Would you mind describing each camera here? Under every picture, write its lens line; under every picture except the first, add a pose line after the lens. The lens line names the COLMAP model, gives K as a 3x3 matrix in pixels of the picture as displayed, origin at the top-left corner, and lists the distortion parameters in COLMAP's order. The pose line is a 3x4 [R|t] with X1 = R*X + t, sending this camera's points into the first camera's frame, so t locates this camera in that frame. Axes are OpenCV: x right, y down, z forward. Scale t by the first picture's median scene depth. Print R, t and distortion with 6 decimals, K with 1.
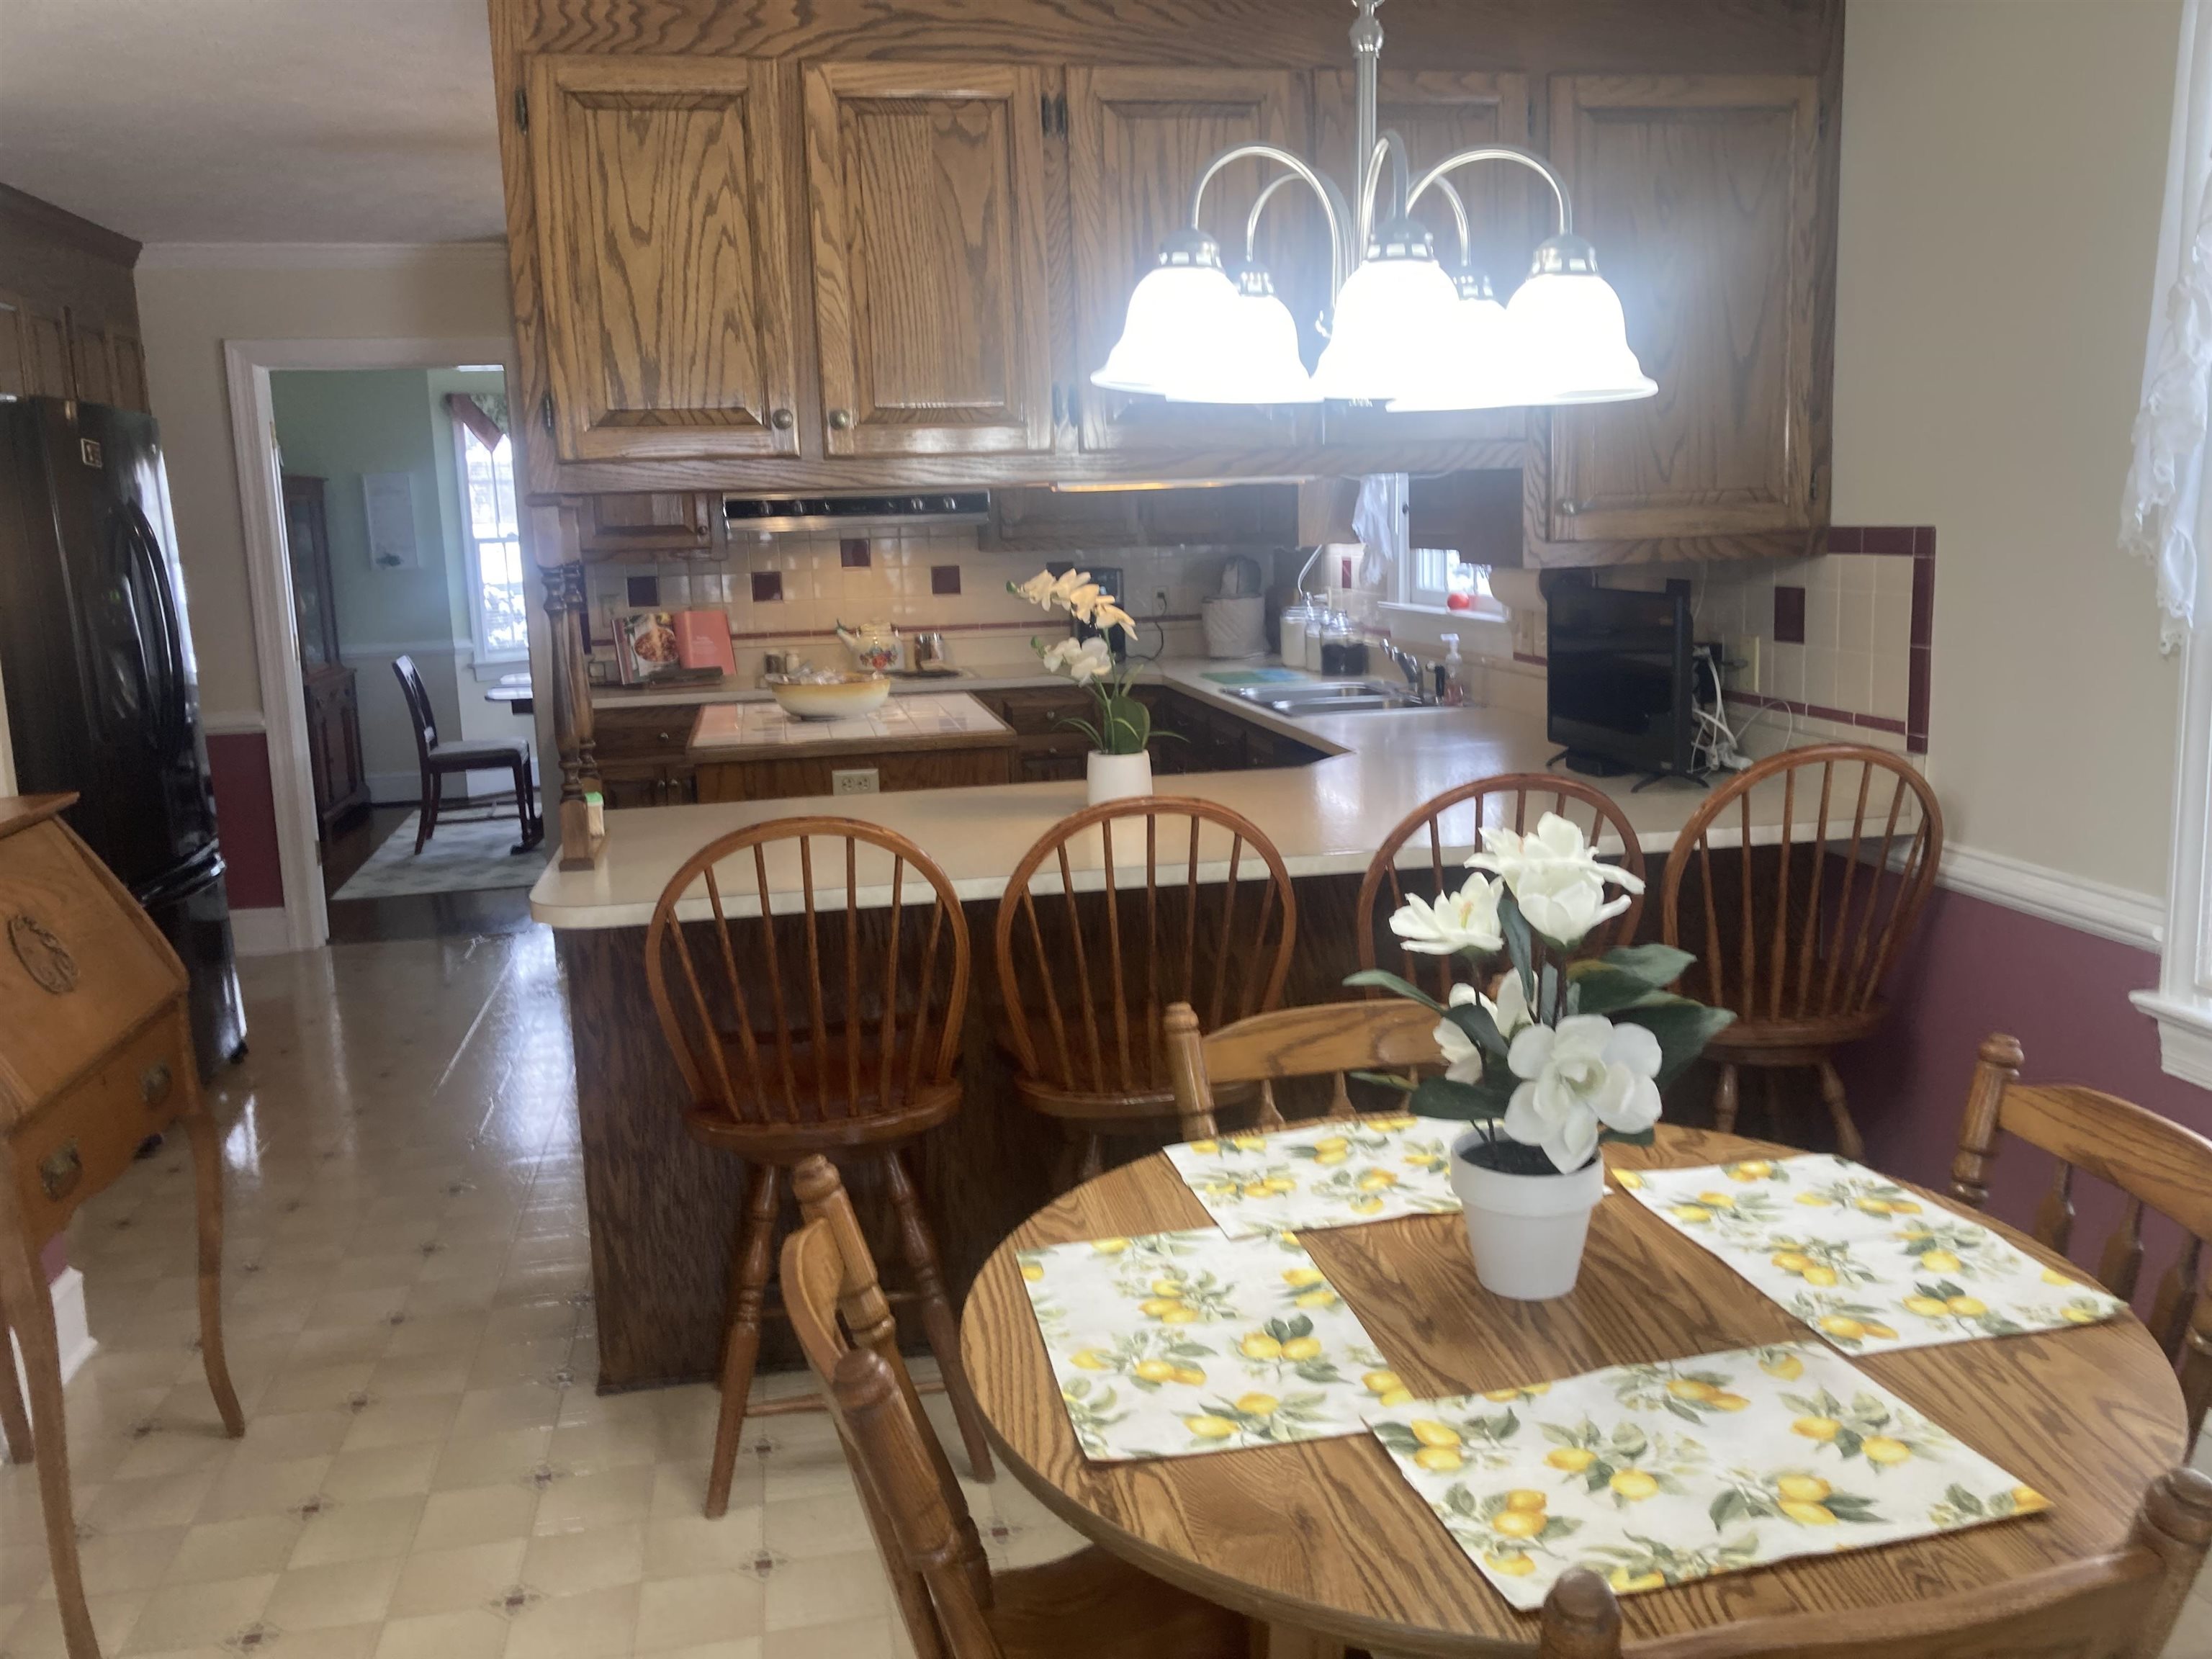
lens RADIAL K [[1834.3, 0, 1106.0], [0, 1834.3, 829.5], [0, 0, 1]] dist [0.008290, 0.003134]
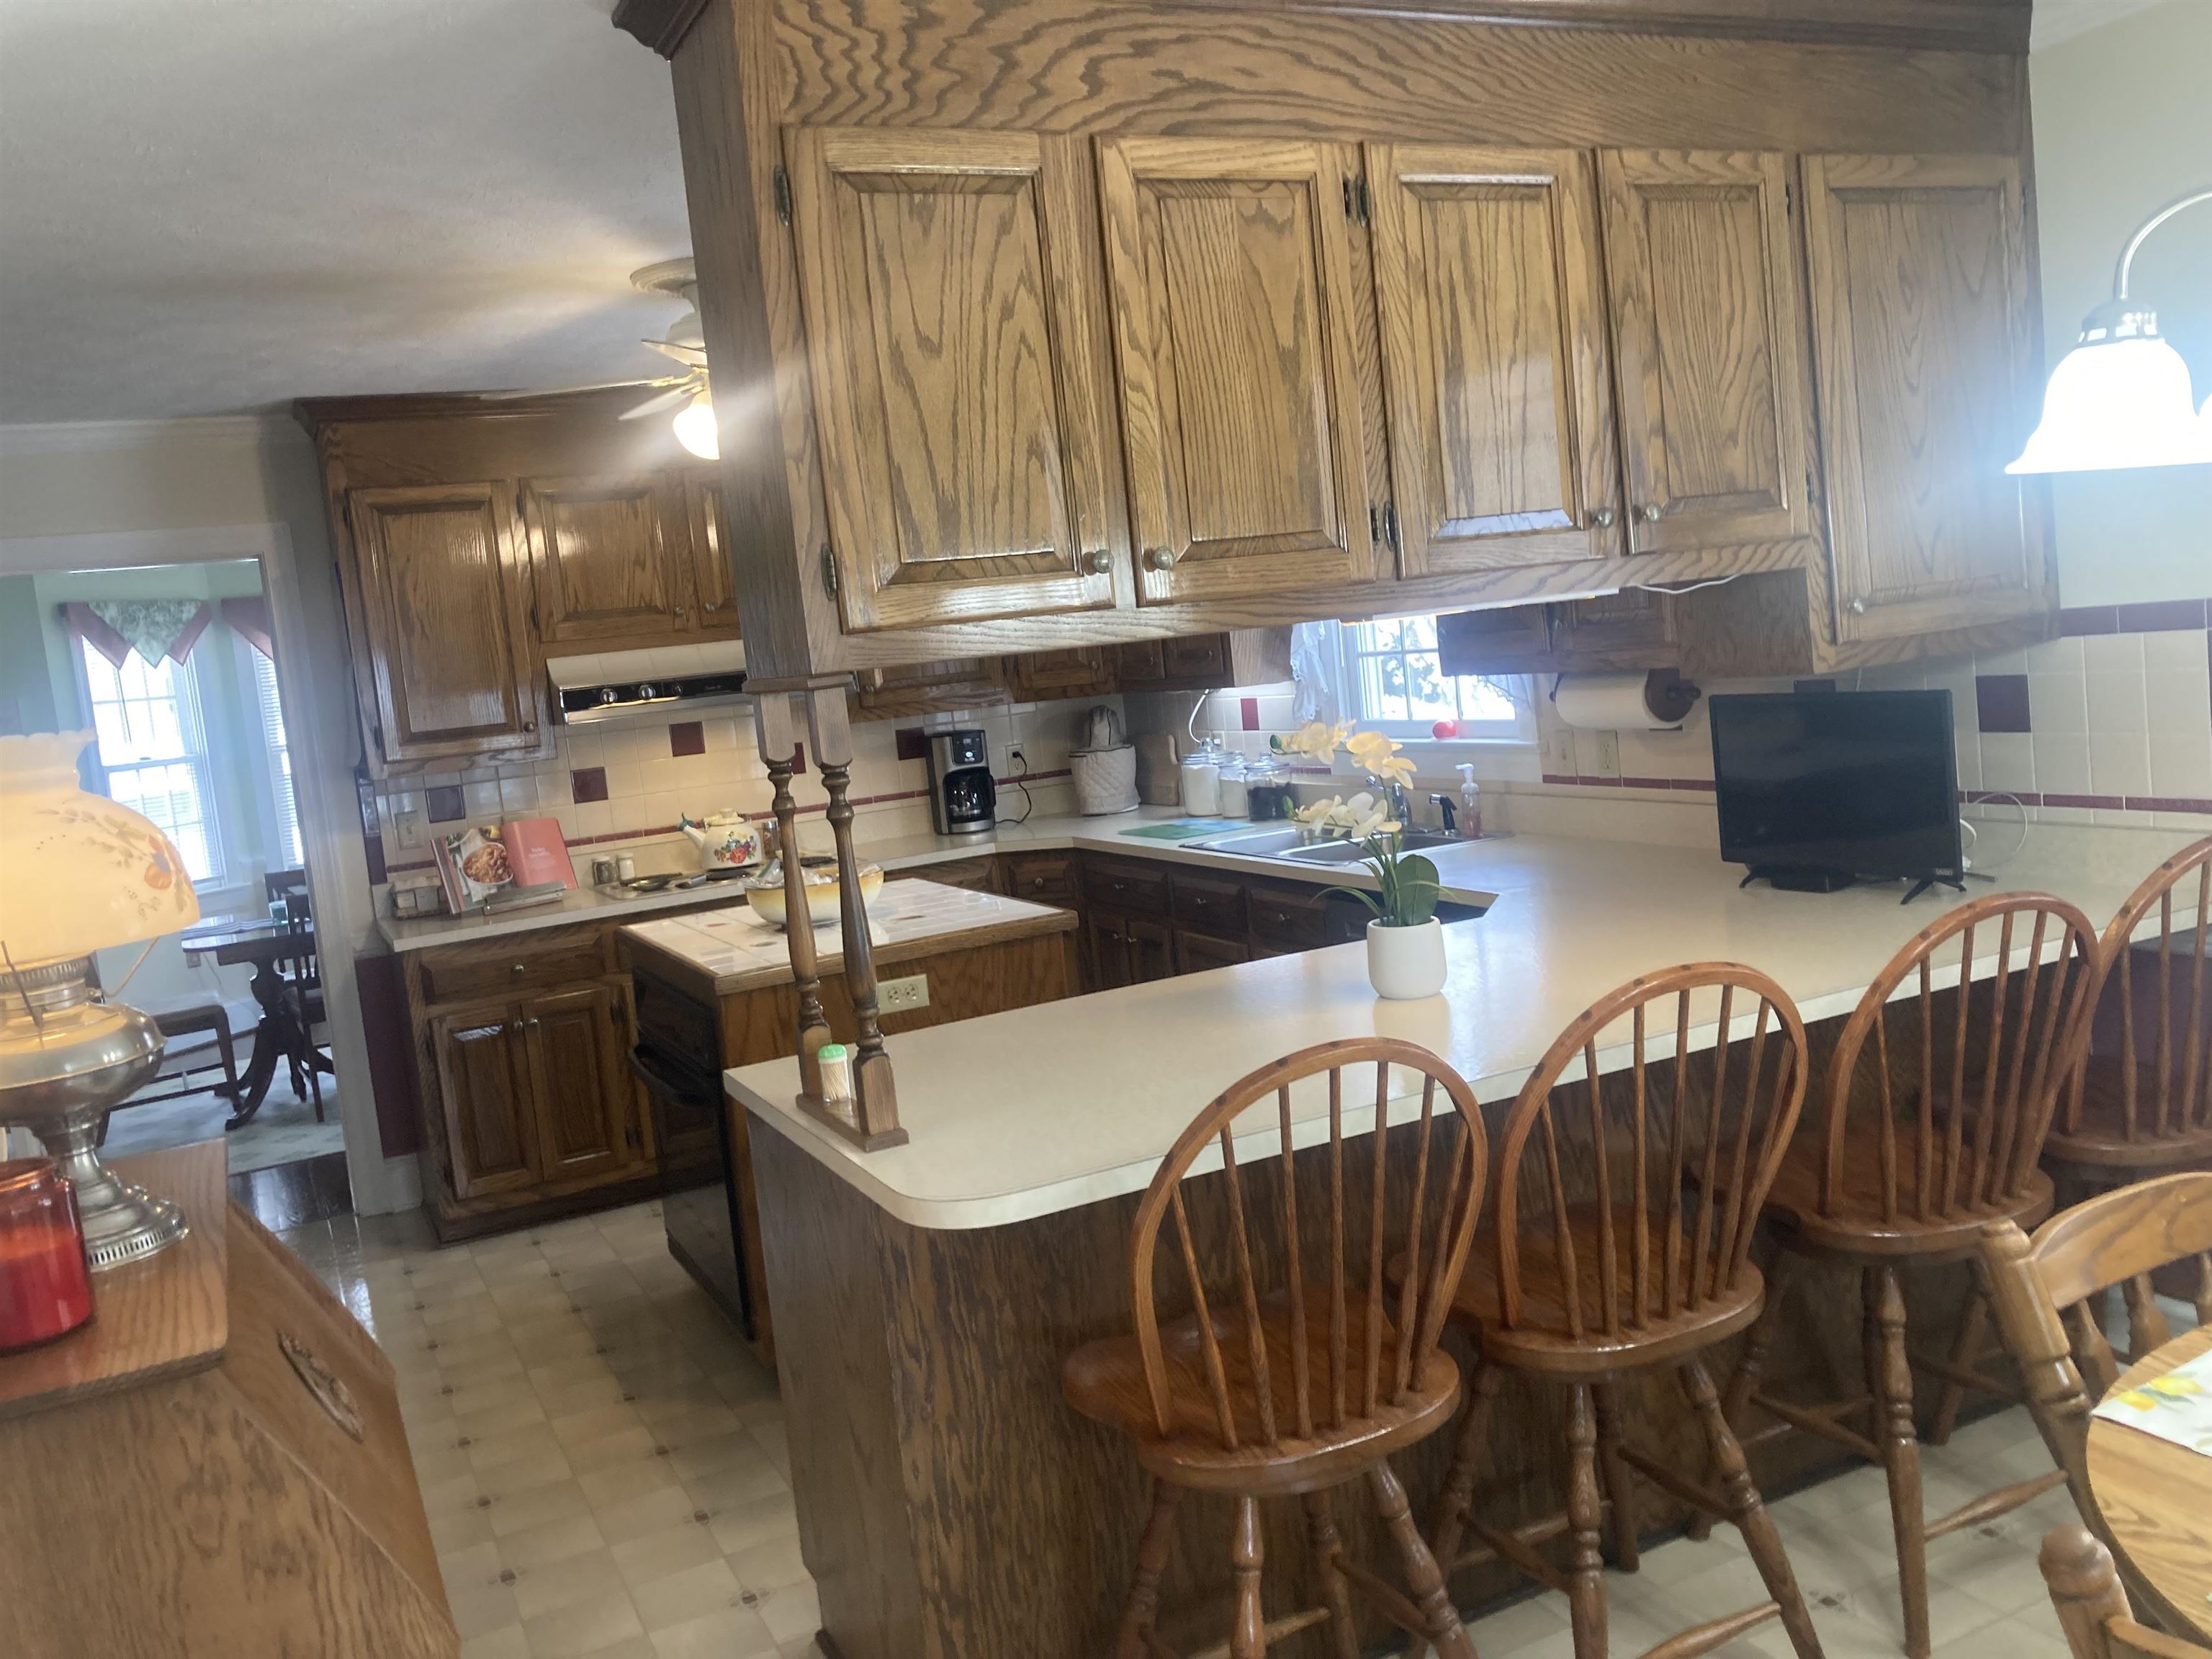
lens RADIAL K [[1834.3, 0, 1106.0], [0, 1834.3, 829.5], [0, 0, 1]] dist [0.008290, 0.003134]
pose [[0.963652, -0.098933, 0.248168, -0.391864], [0.119665, 0.990354, -0.069858, -0.048464], [-0.238862, 0.097016, 0.966195, 0.223166]]
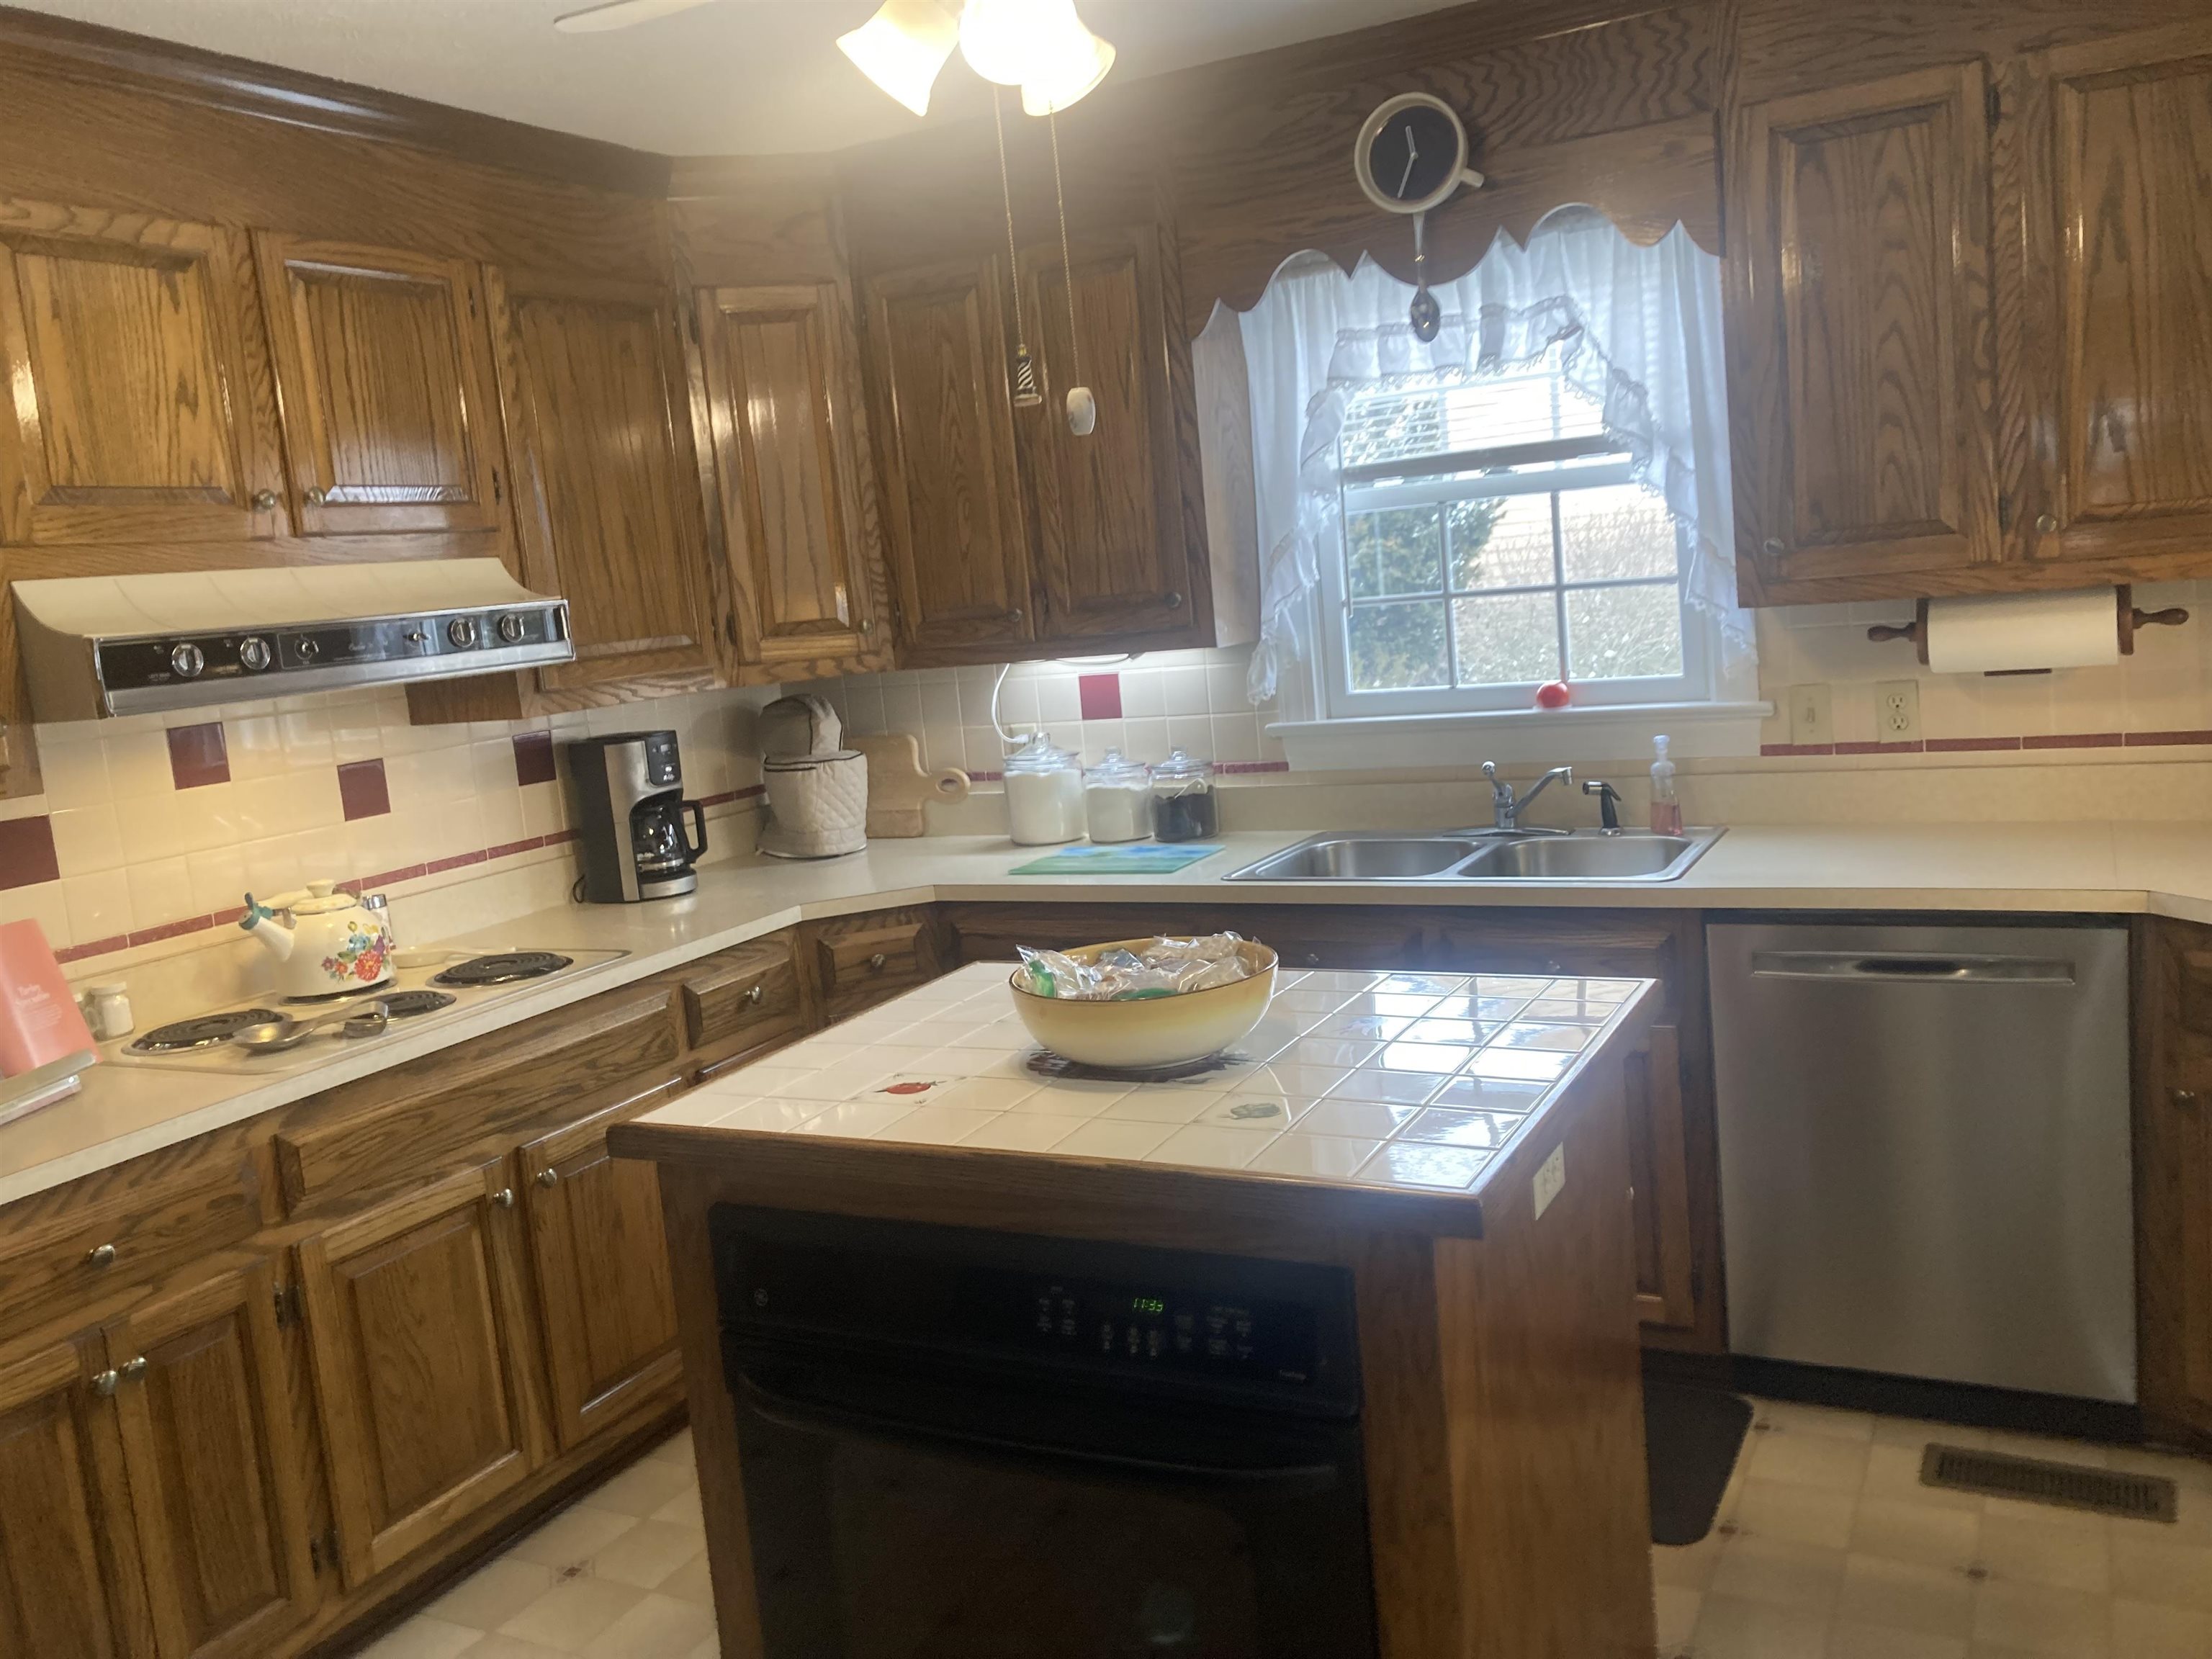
lens RADIAL K [[1834.3, 0, 1106.0], [0, 1834.3, 829.5], [0, 0, 1]] dist [0.008290, 0.003134]
pose [[0.615372, -0.138248, 0.776019, -0.850902], [0.205445, 0.978602, 0.011422, -0.211827], [-0.760993, 0.152400, 0.630606, 1.250794]]
